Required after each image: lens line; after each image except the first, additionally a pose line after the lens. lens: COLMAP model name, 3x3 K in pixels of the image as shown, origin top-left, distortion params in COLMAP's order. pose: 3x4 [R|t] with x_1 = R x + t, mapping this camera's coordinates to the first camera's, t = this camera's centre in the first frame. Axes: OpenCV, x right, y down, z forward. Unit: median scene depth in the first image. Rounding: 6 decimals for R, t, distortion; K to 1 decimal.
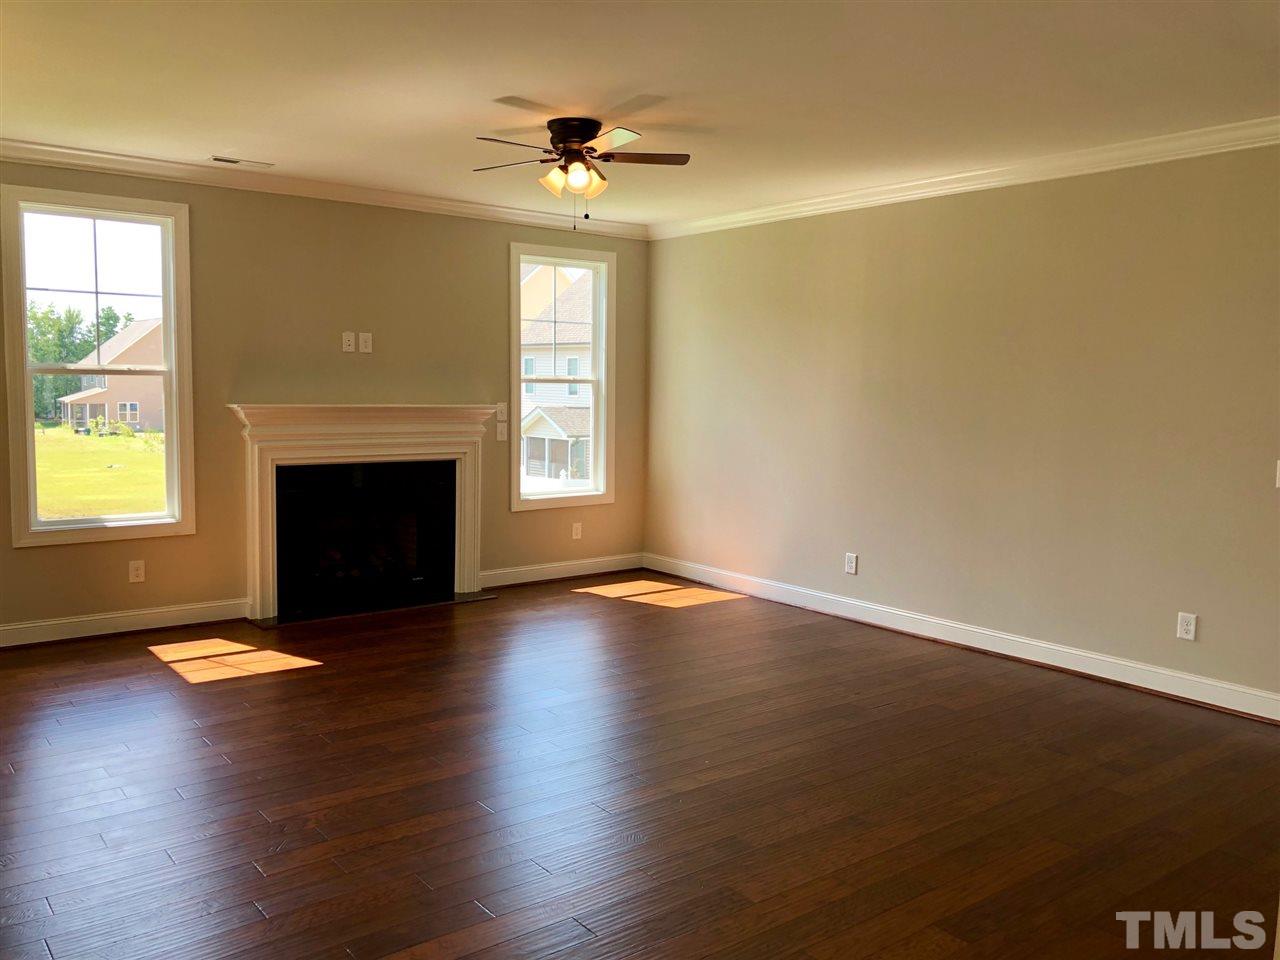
lens RADIAL K [[1039.2, 0, 643.4], [0, 1039.2, 474.9], [0, 0, 1]] dist [0.047900, -0.033127]
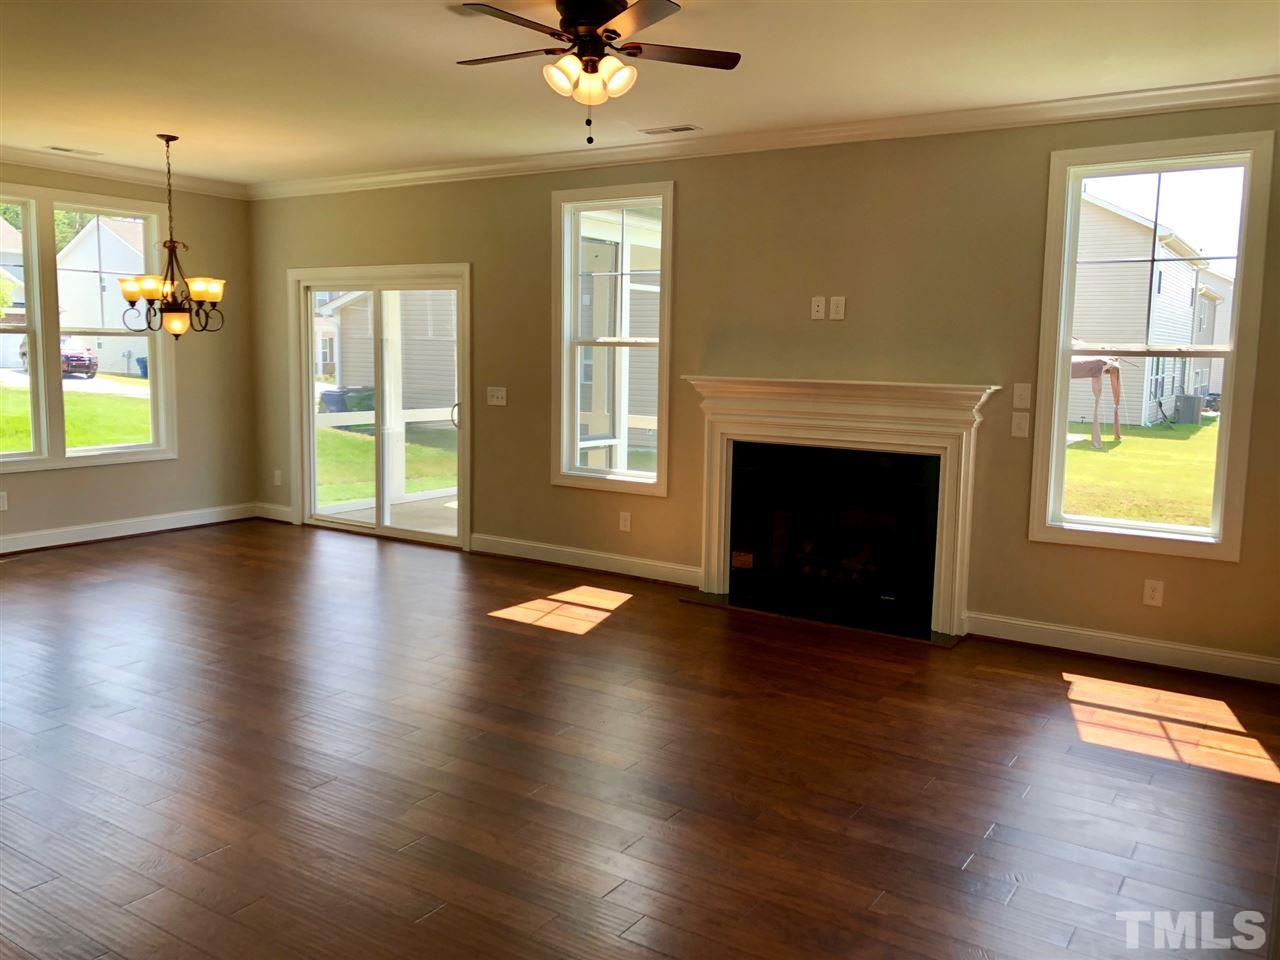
lens RADIAL K [[1039.2, 0, 637.4], [0, 1039.2, 469.2], [0, 0, 1]] dist [0.047900, -0.033127]
pose [[0.295616, 0.100116, -0.950046, 0.511637], [-0.096511, 0.992535, 0.074563, -0.043147], [0.950419, 0.069647, 0.303072, 0.594268]]
